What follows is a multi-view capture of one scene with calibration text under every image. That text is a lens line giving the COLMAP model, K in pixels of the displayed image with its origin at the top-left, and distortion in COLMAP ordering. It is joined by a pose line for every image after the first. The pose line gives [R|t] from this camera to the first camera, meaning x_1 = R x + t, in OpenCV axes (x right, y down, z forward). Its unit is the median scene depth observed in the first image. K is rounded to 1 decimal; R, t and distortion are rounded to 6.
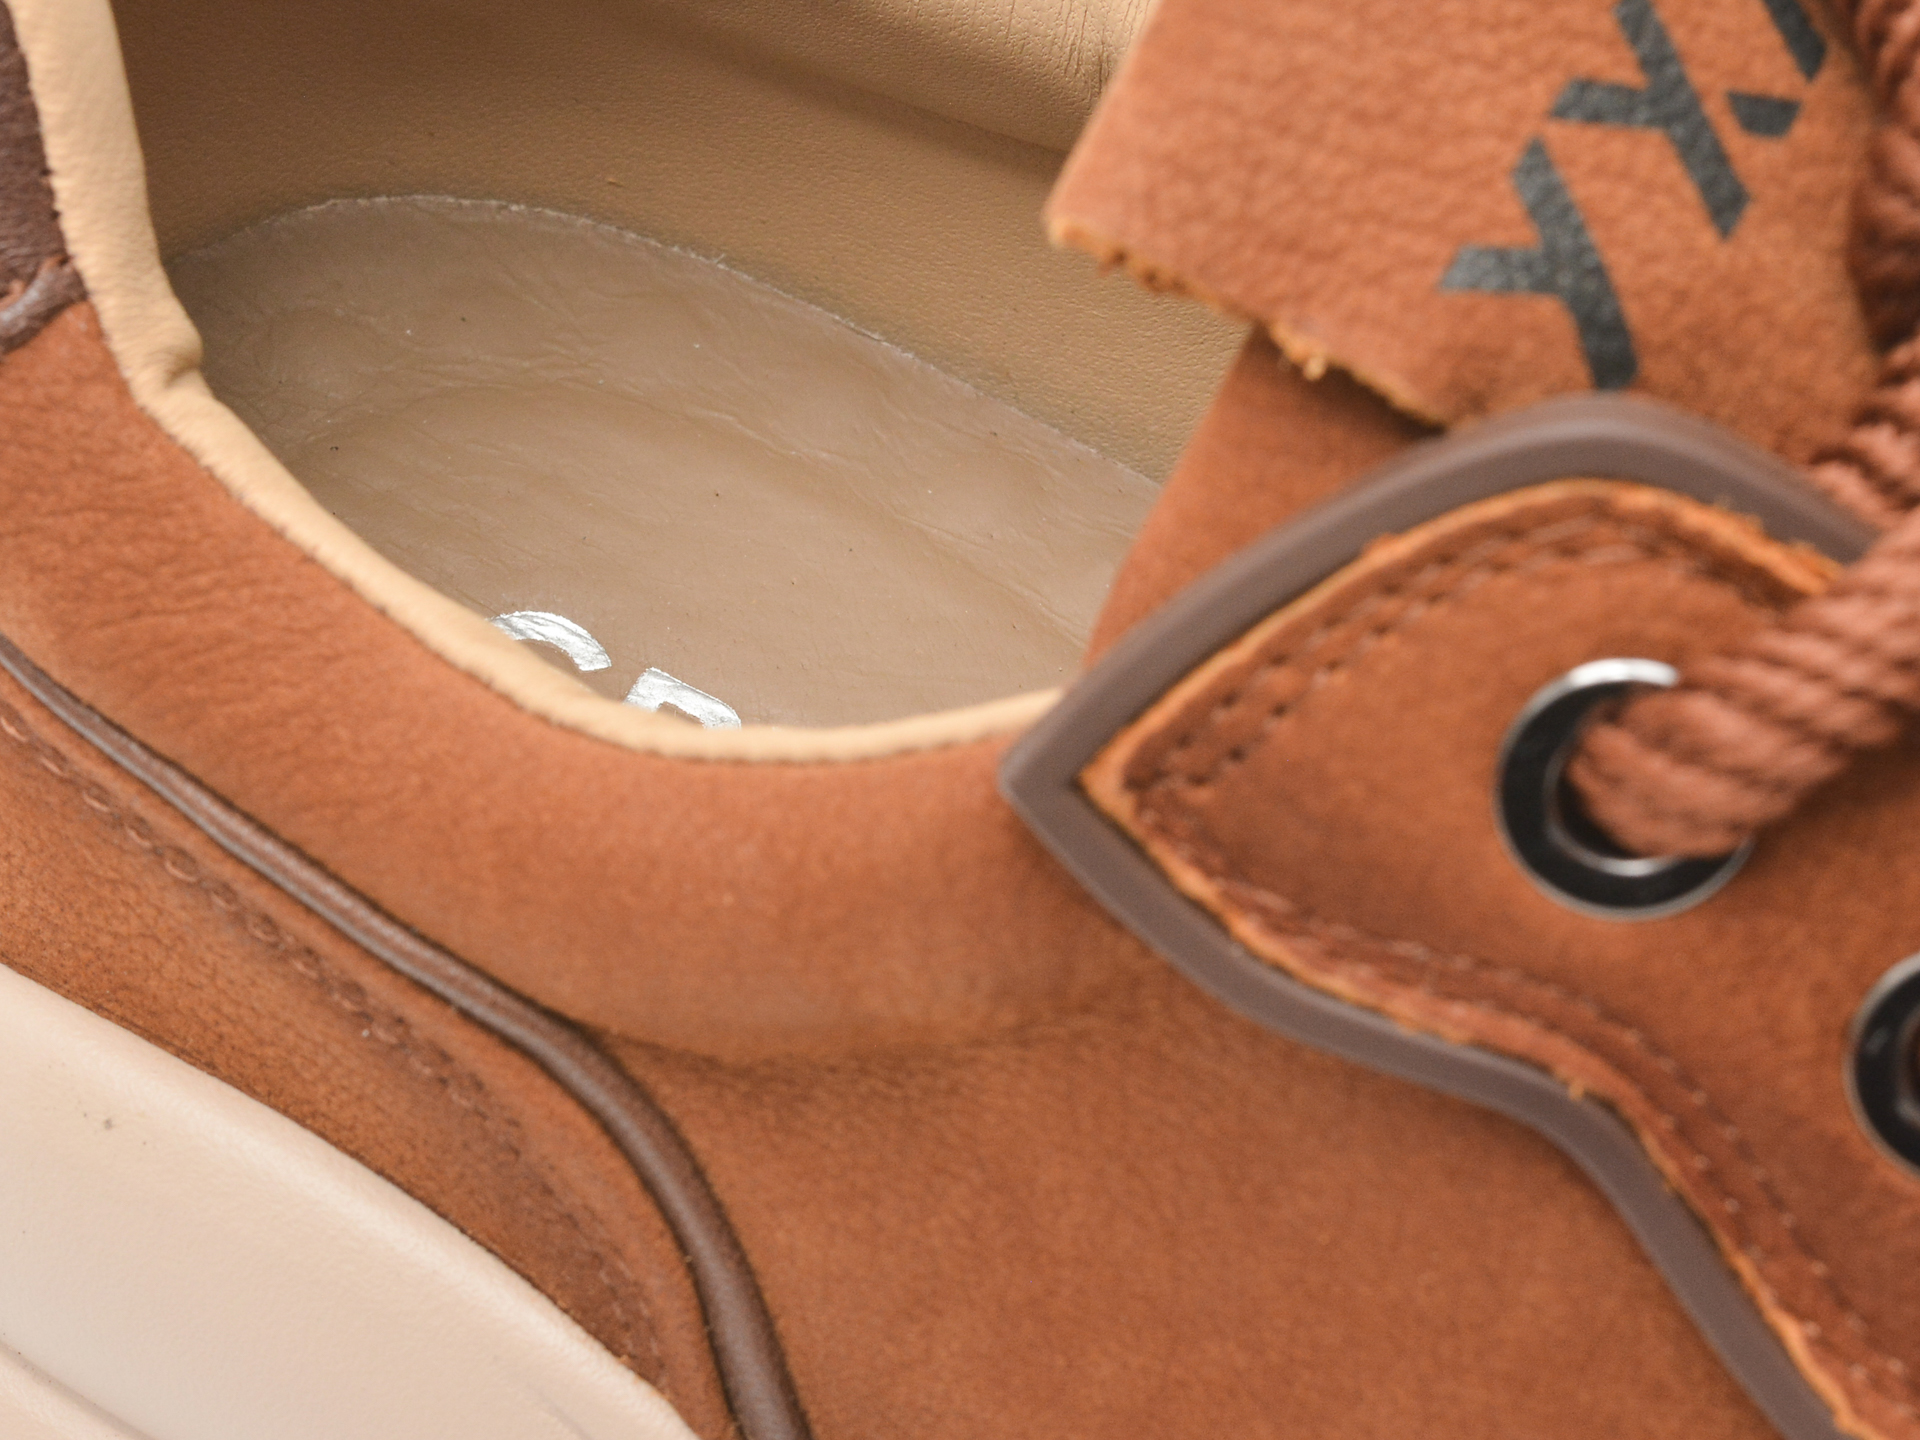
lens RADIAL K [[6891.5, 0, 960.0], [0, 6891.5, 720.0], [0, 0, 1]] dist [0.014143, -1.539358]
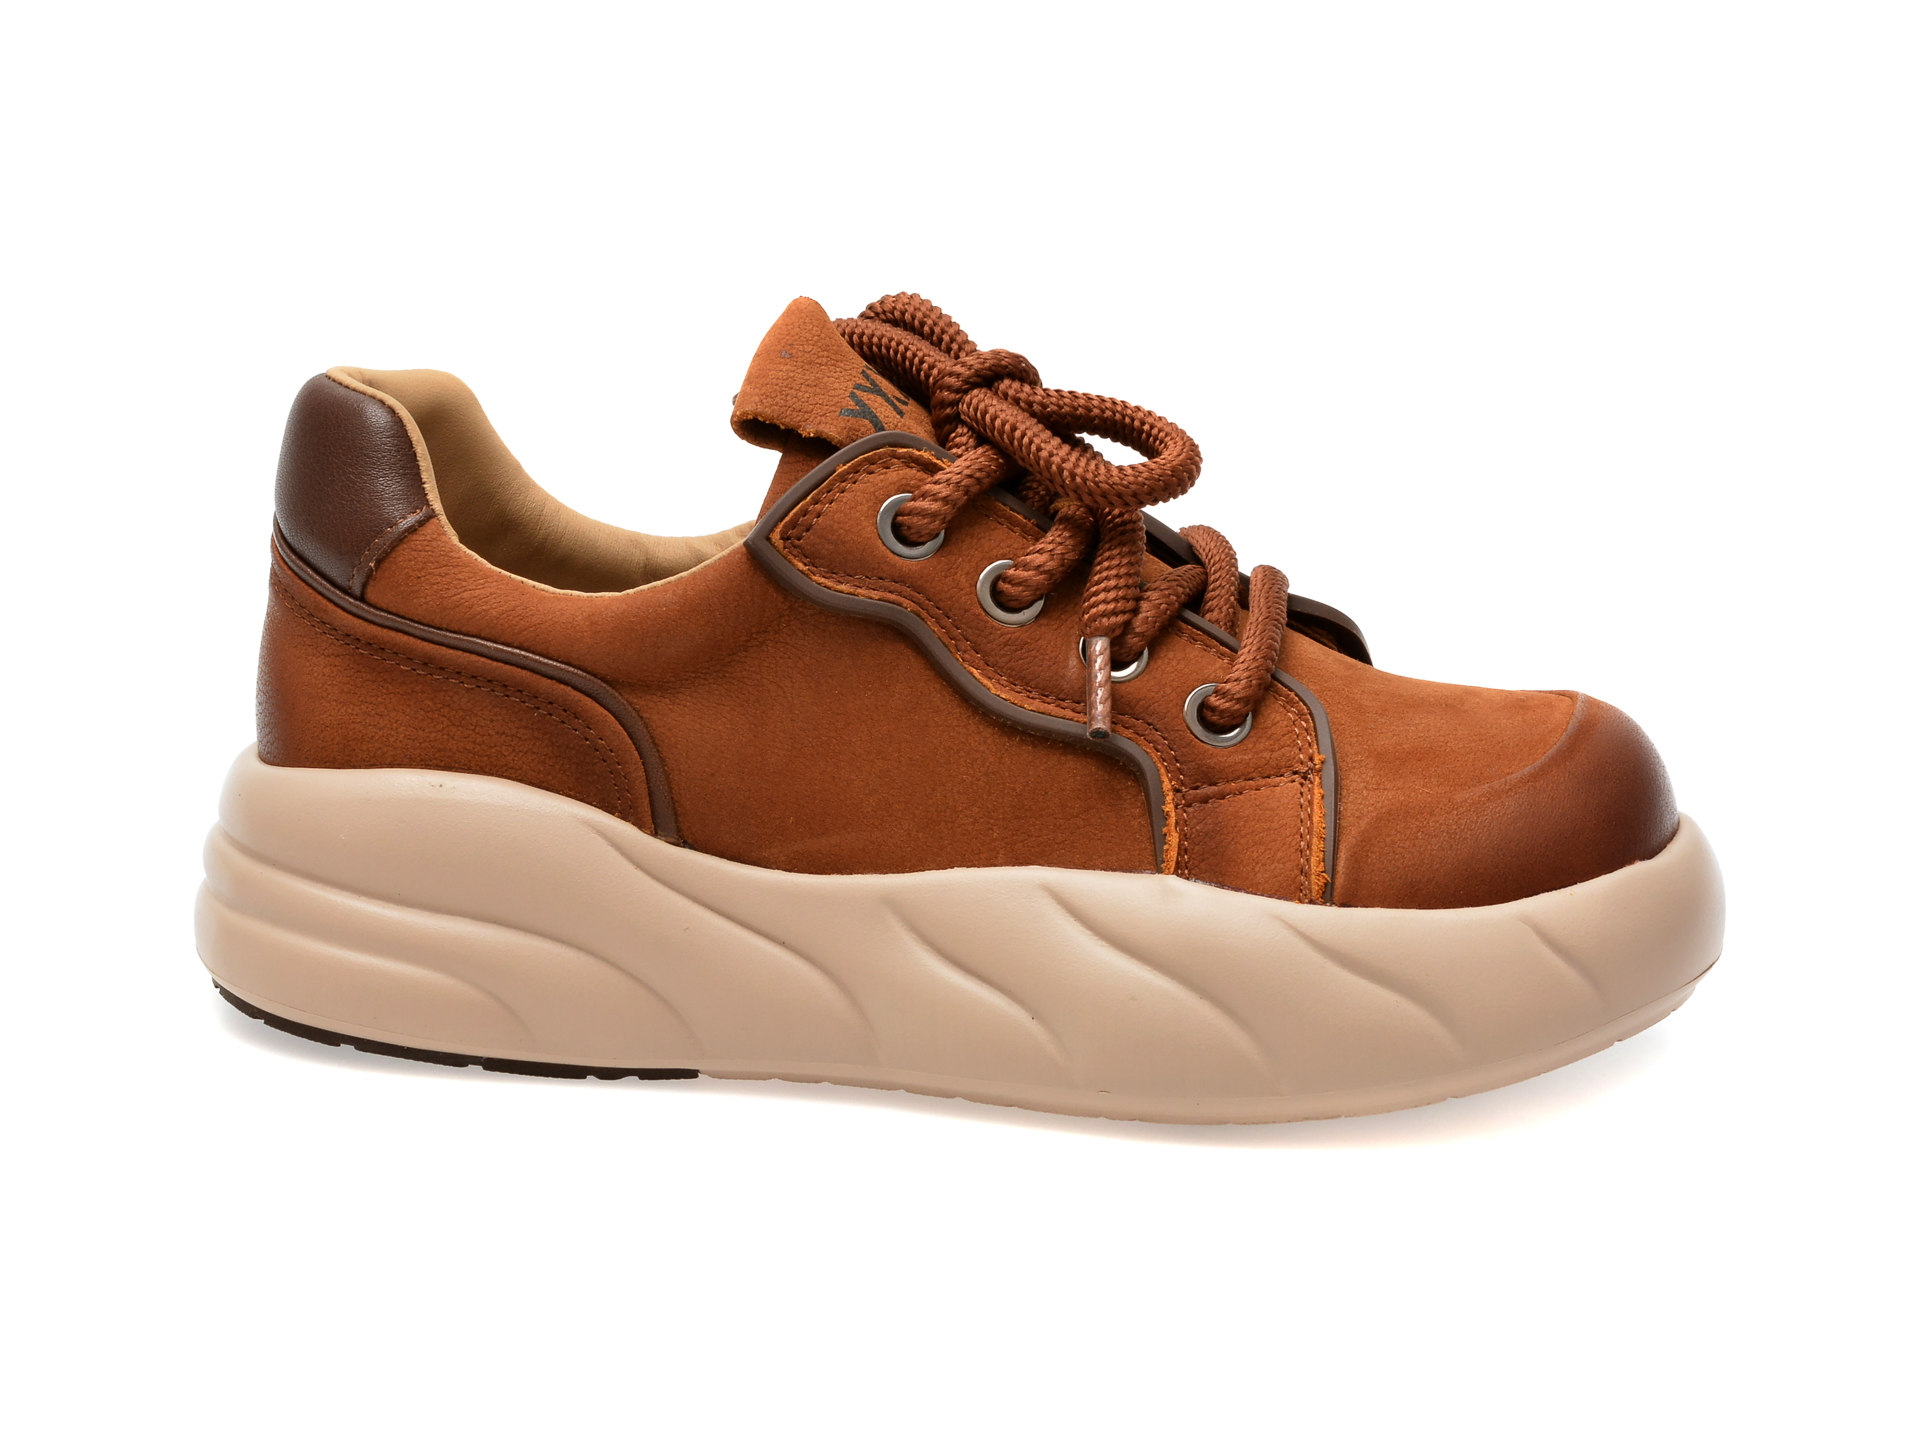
lens RADIAL K [[6891.5, 0, 960.0], [0, 6891.5, 720.0], [0, 0, 1]] dist [0.014143, -1.539358]
pose [[0.929459, -0.005534, 0.368884, -1.266830], [0.218636, 0.813647, -0.538680, 2.127083], [-0.297160, 0.581333, 0.757462, -1.806707]]
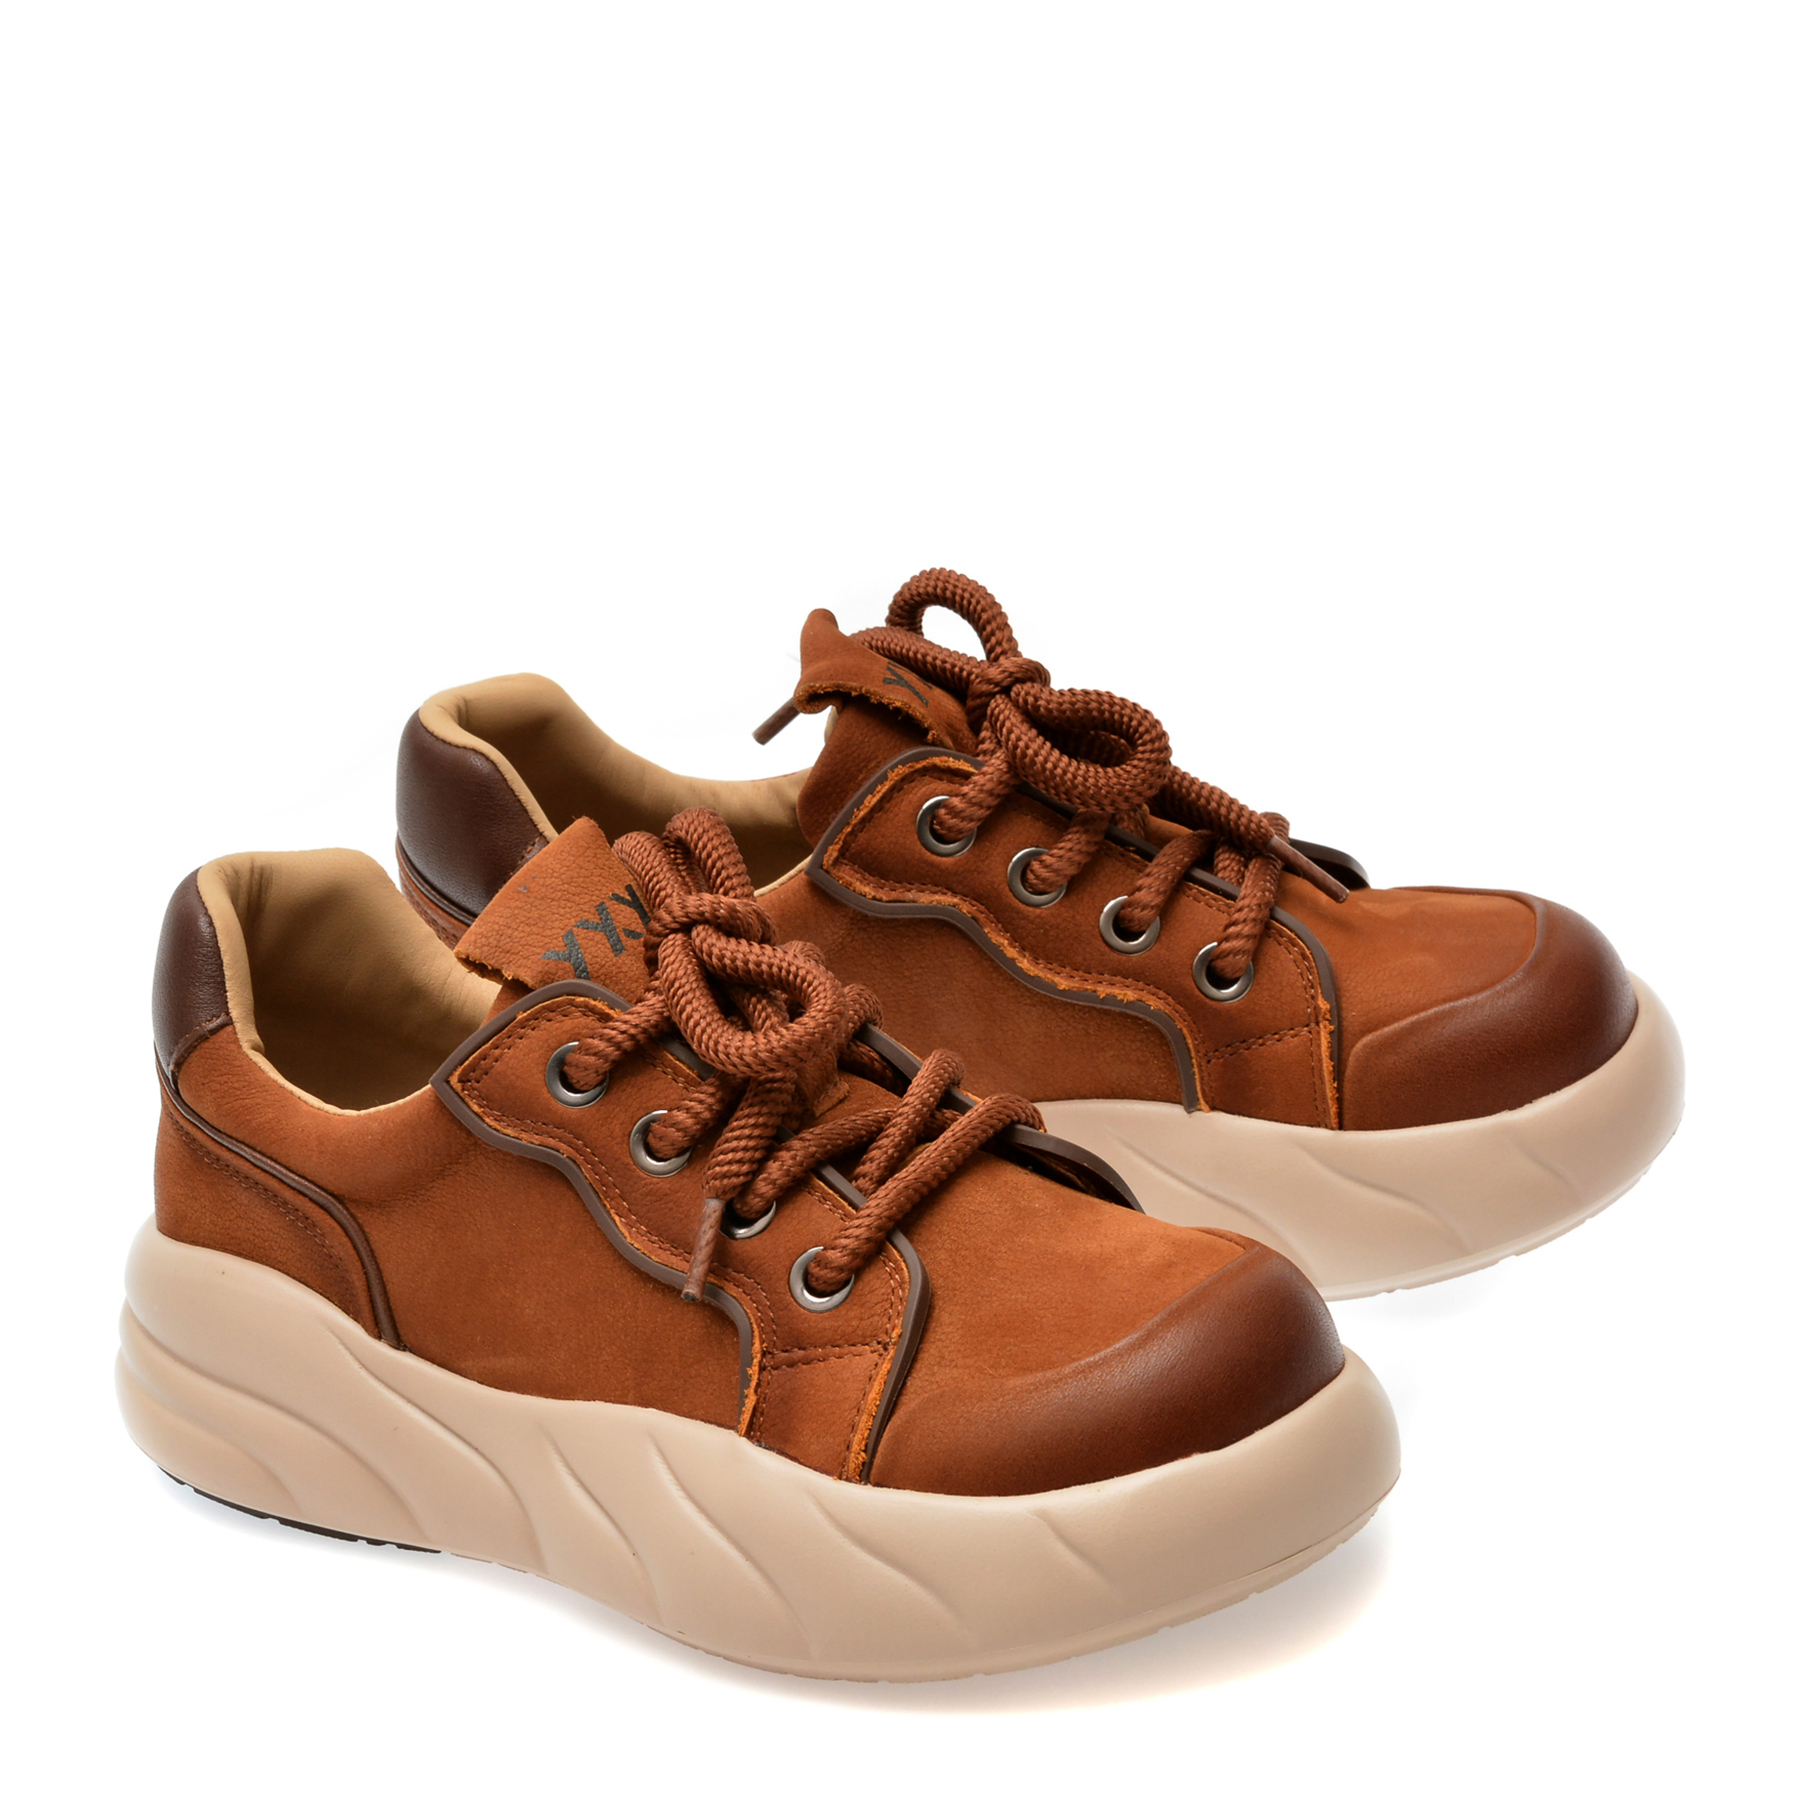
lens RADIAL K [[7016.0, 0, 900.0], [0, 7016.0, 900.0], [0, 0, 1]] dist [-0.164732, -1.382425]
pose [[0.990040, 0.008298, -0.140541, 0.847479], [-0.071980, 0.887757, -0.454650, 1.746331], [0.120993, 0.460238, 0.879512, -2.593716]]
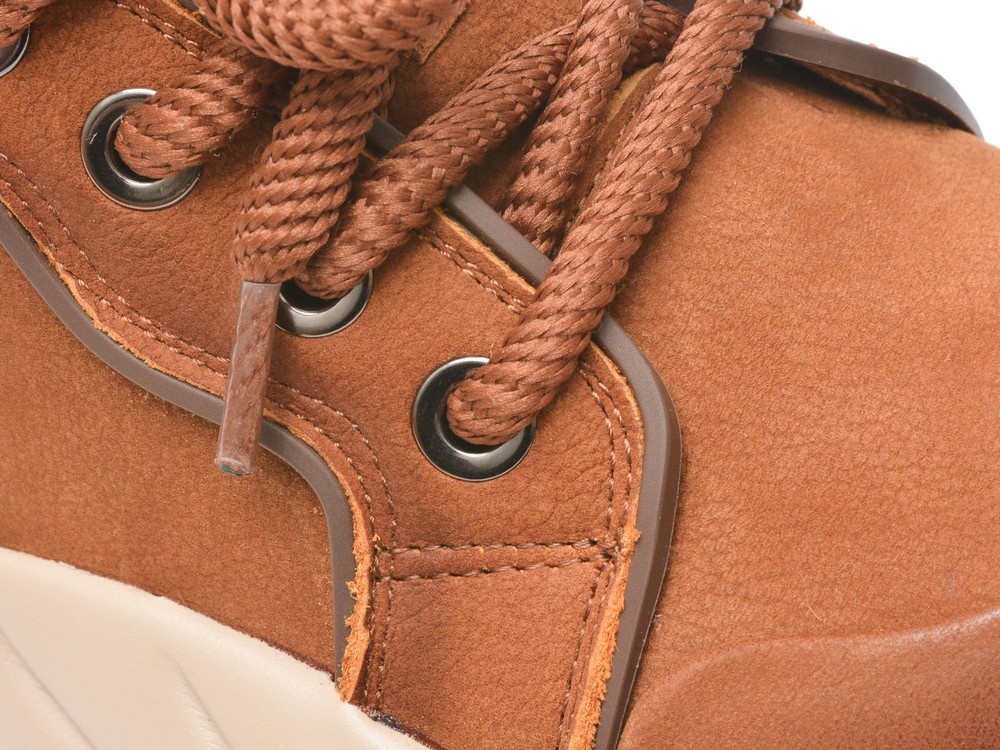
lens RADIAL K [[3589.3, 0, 500.0], [0, 3589.3, 375.0], [0, 0, 1]] dist [0.014143, -1.539358]
pose [[0.999548, -0.023390, -0.018881, 0.276398], [0.023113, 0.999624, -0.014740, 0.138170], [0.019219, 0.014297, 0.999713, -0.104279]]
